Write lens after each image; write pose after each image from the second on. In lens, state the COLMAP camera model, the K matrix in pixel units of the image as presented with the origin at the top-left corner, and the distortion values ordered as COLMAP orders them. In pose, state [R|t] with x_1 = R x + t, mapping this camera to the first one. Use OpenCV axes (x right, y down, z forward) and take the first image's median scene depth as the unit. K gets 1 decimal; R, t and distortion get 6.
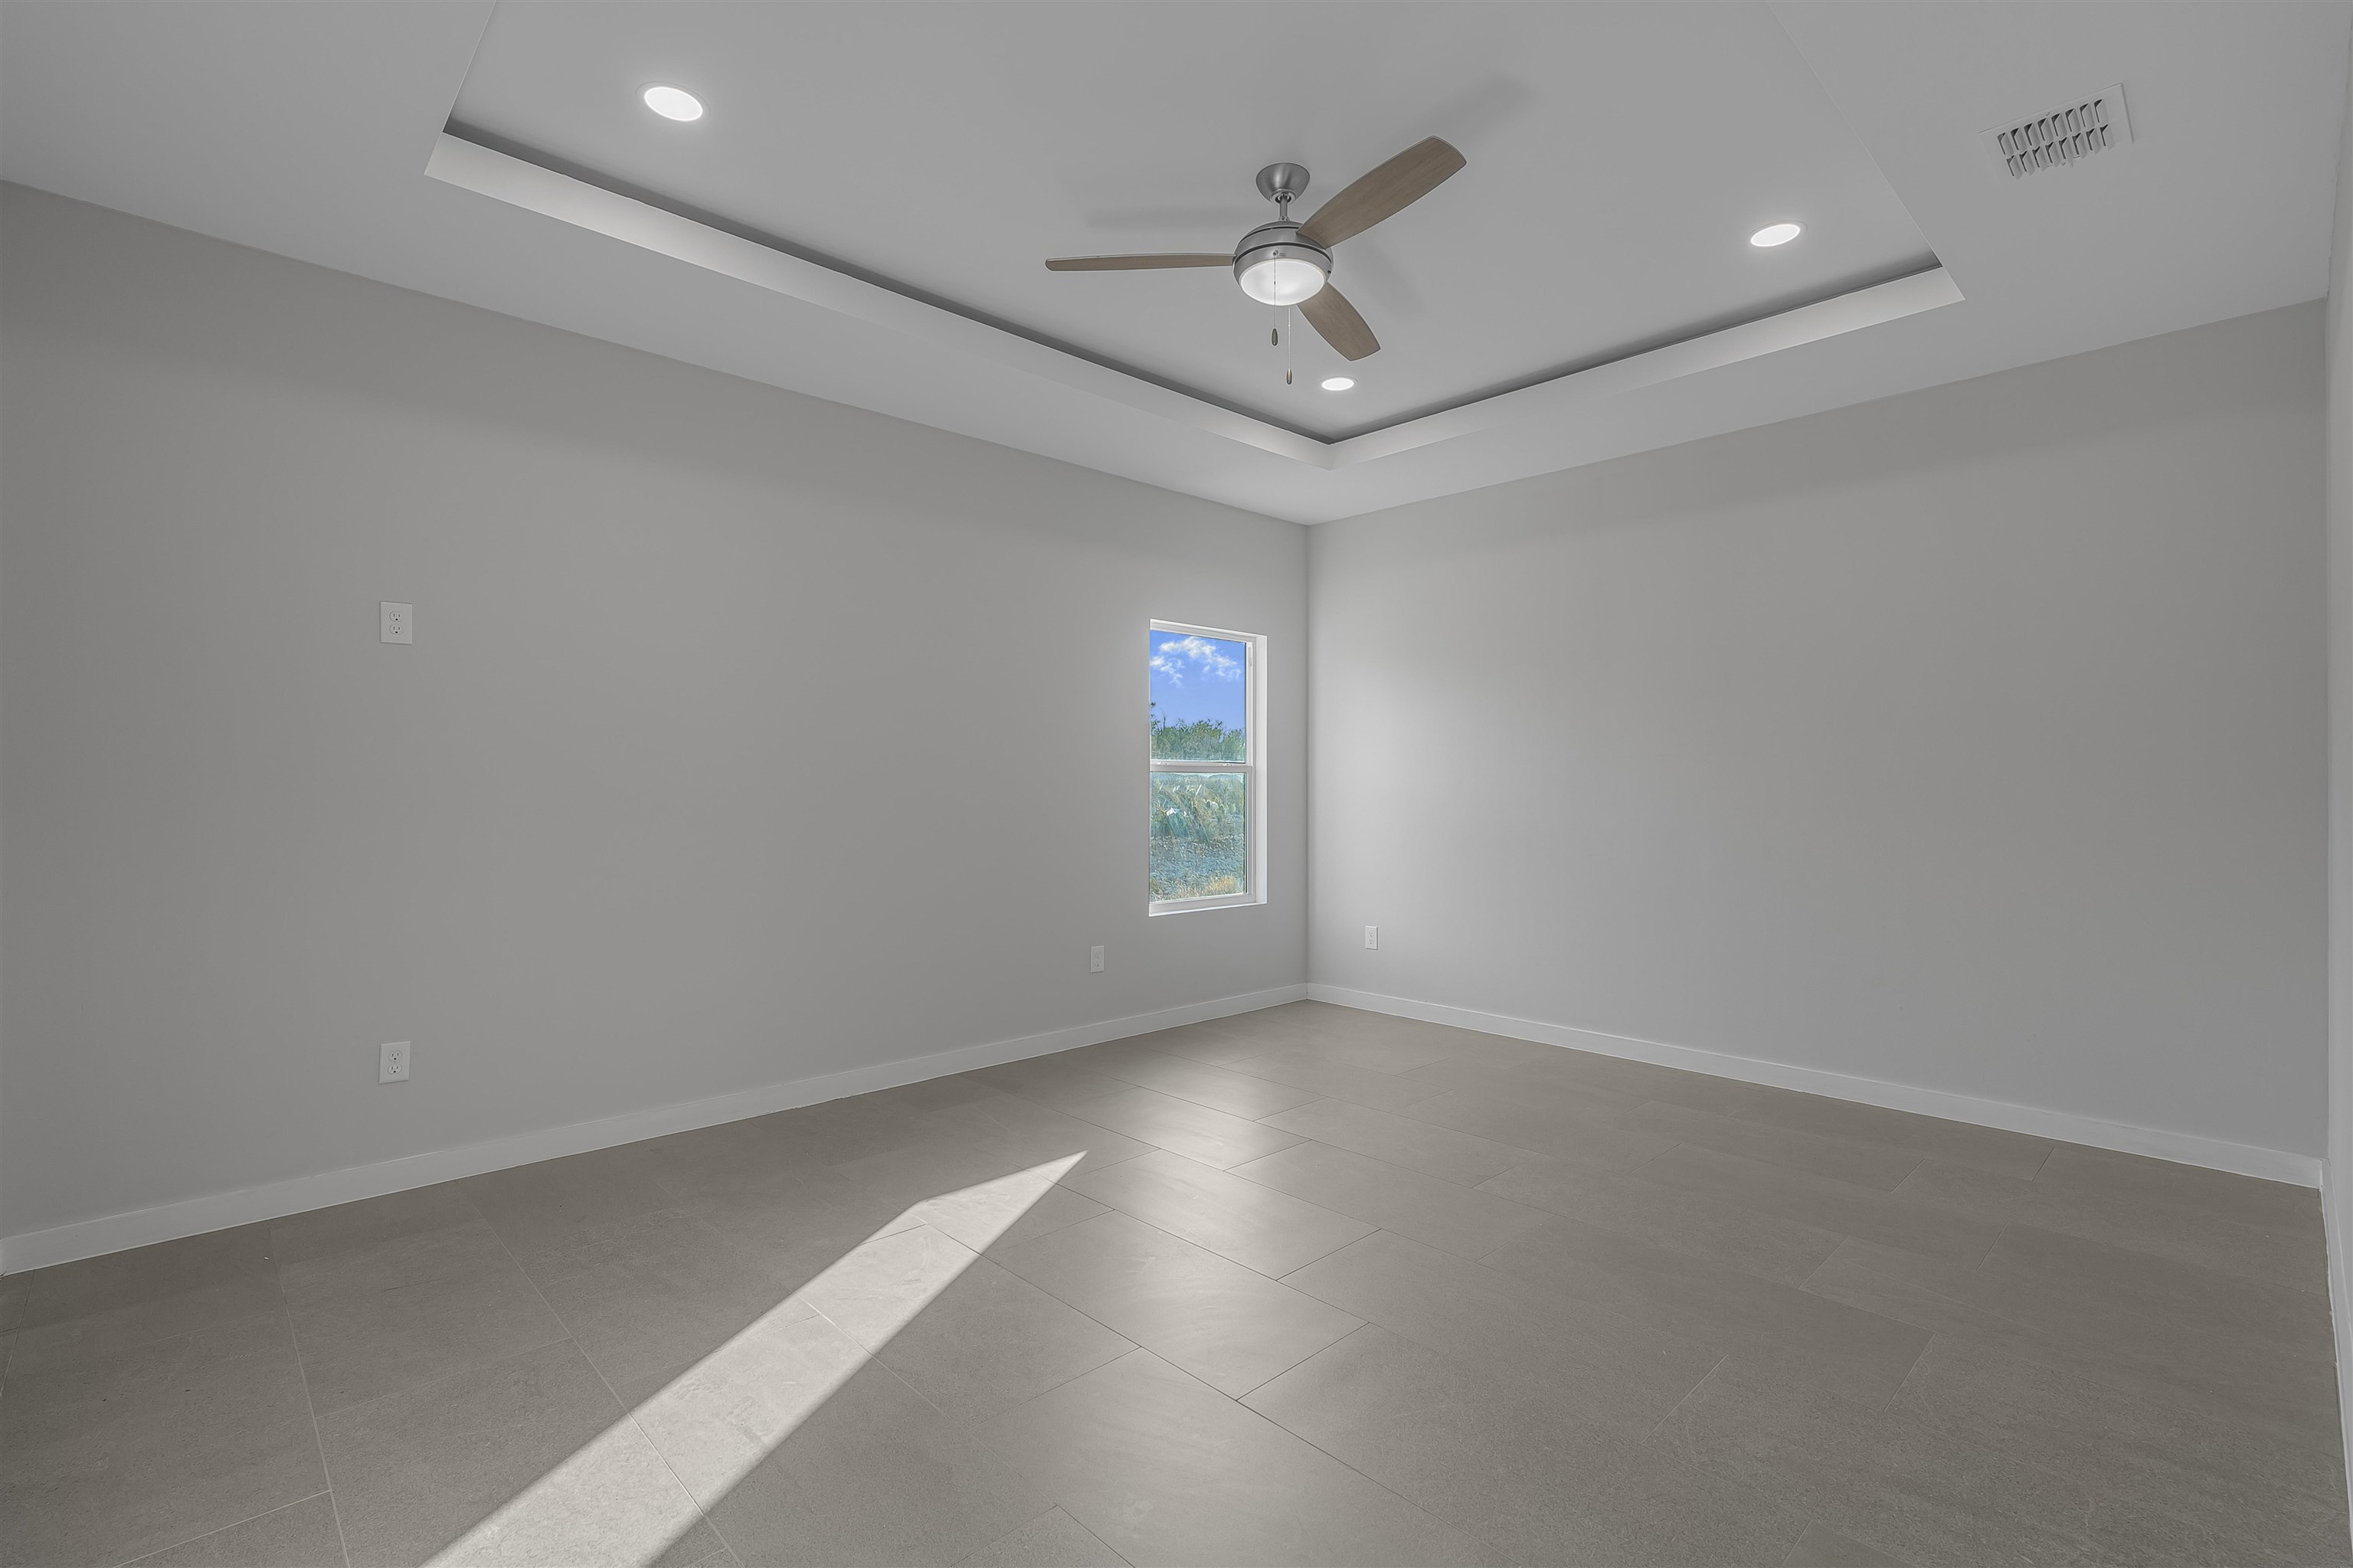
lens RADIAL K [[1055.9, 0, 1176.6], [0, 1055.9, 775.1], [0, 0, 1]] dist [-0.006001, 0.001824]
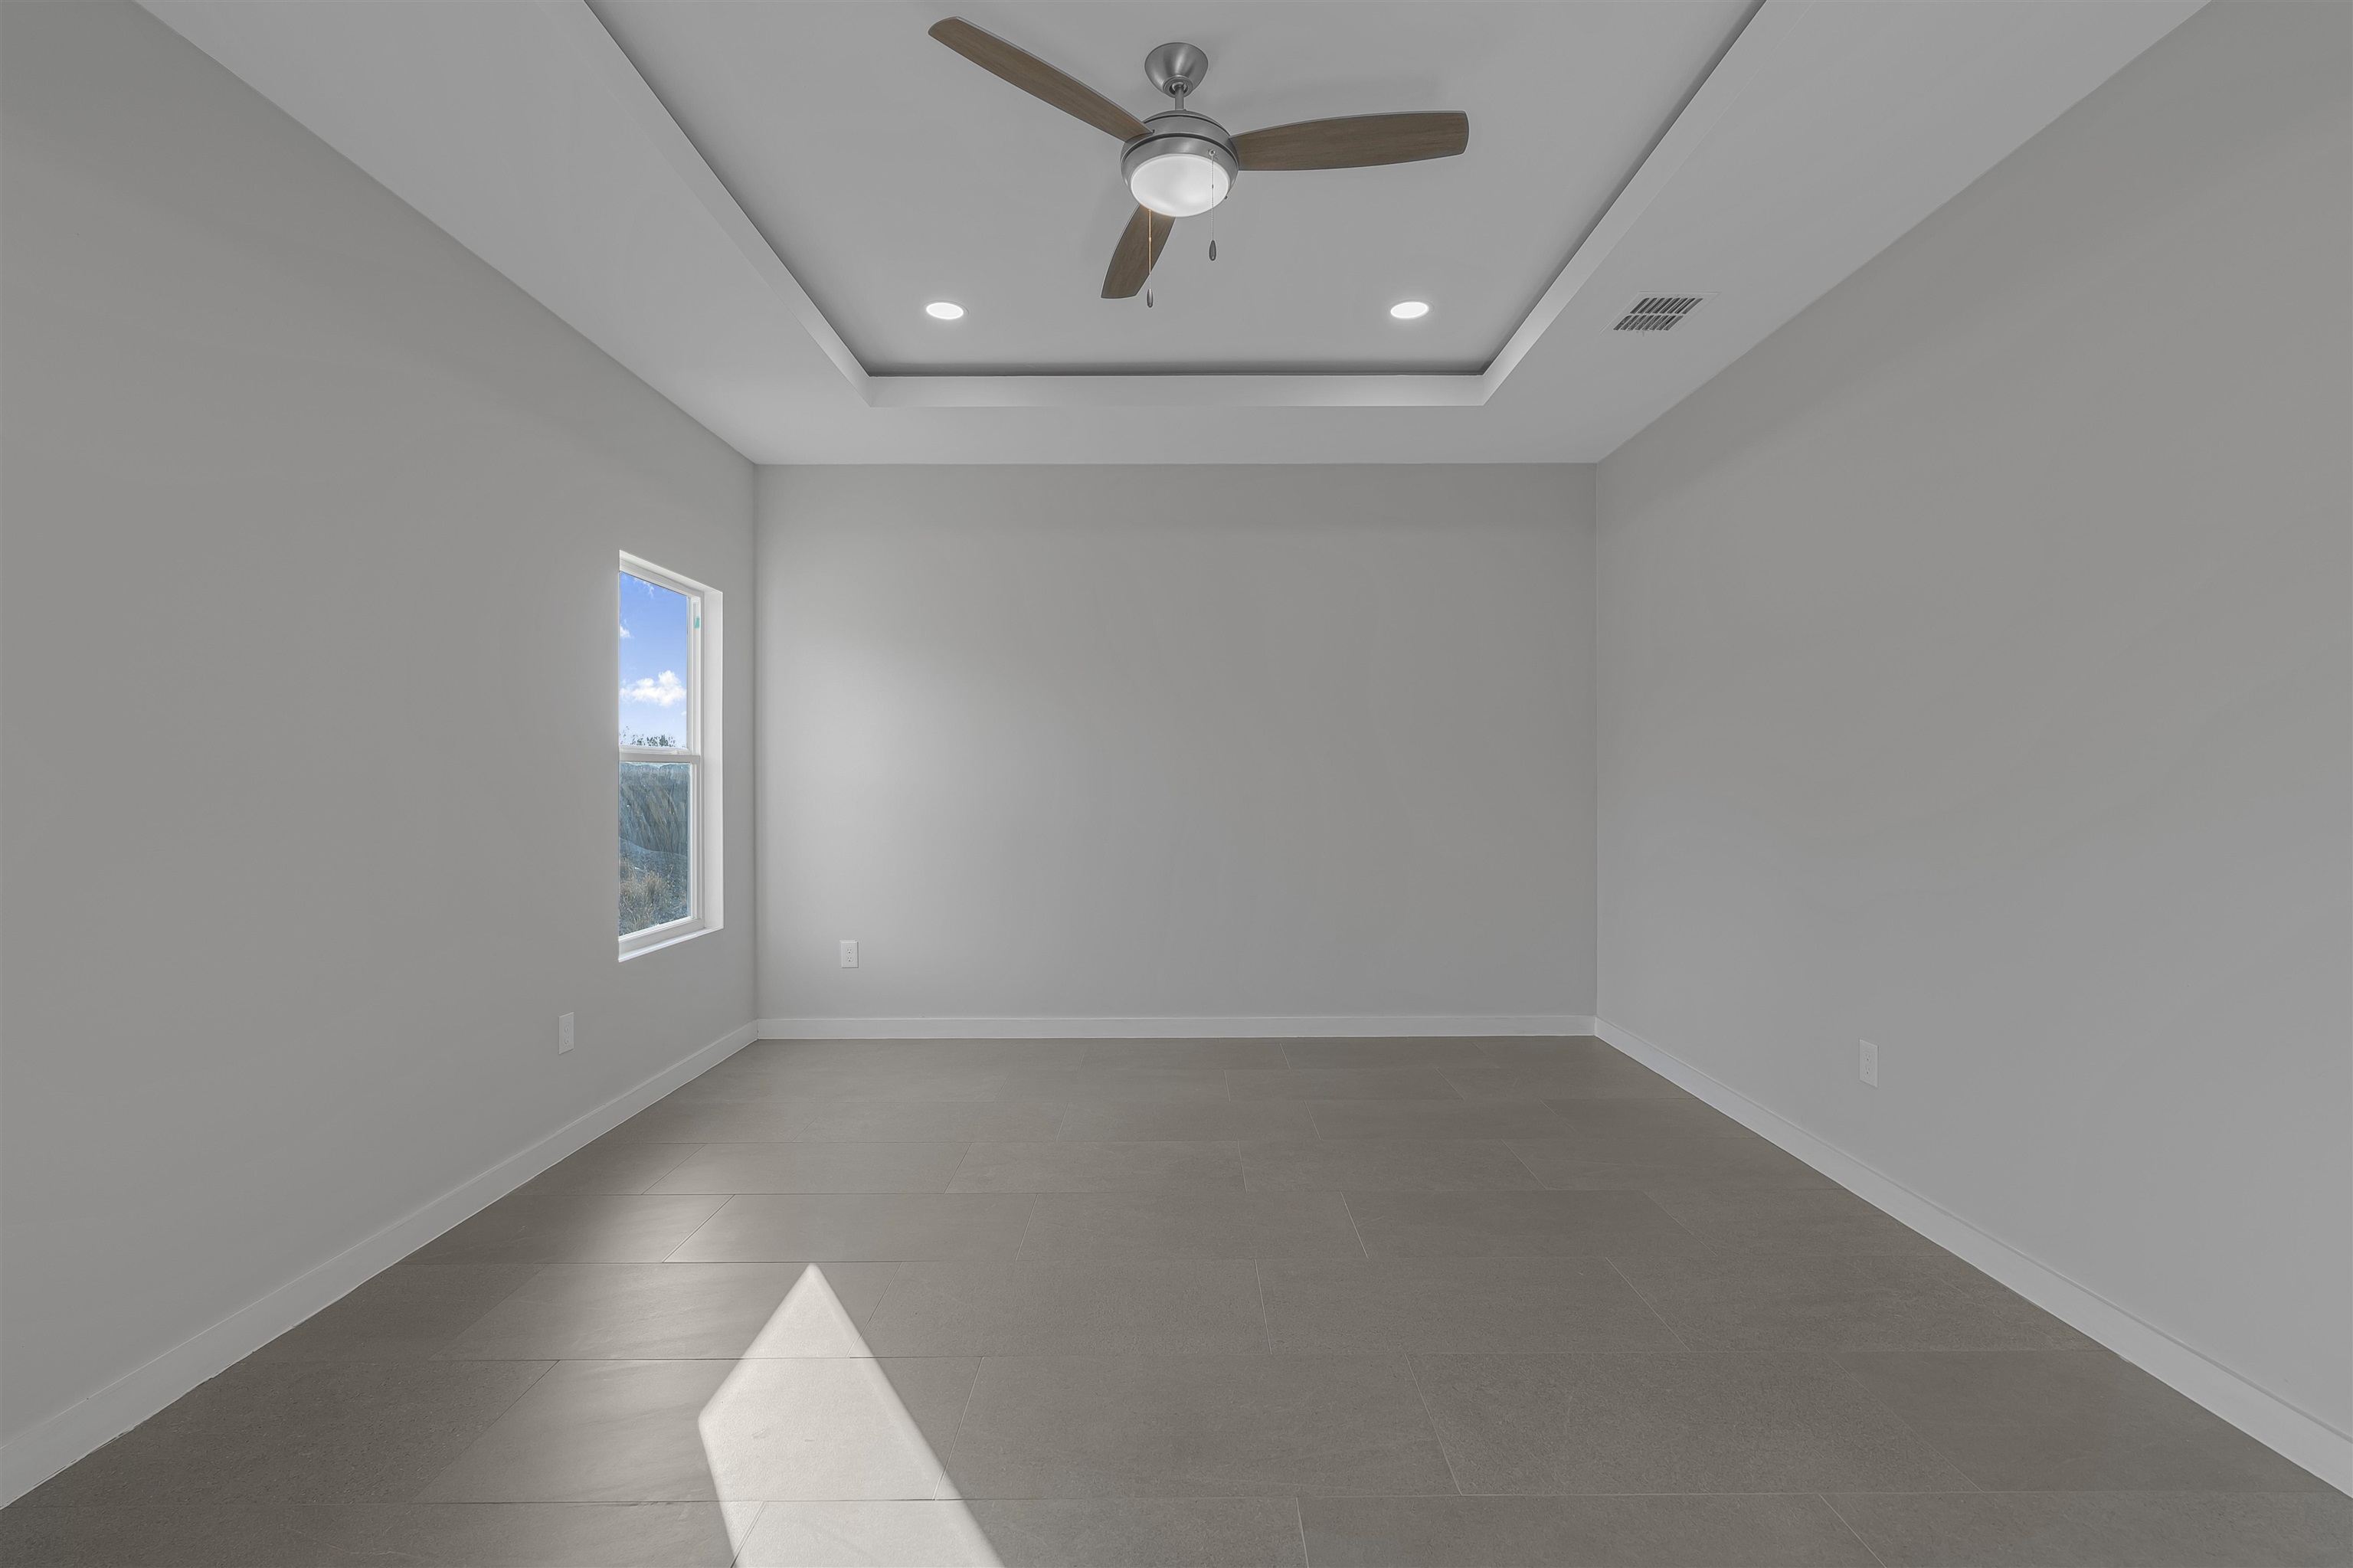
lens RADIAL K [[1055.9, 0, 1176.6], [0, 1055.9, 775.1], [0, 0, 1]] dist [-0.006001, 0.001824]
pose [[0.692554, -0.003309, 0.721359, -0.255751], [-0.001391, 0.999981, 0.005923, 0.000768], [-0.721365, -0.005105, 0.692536, 0.204119]]
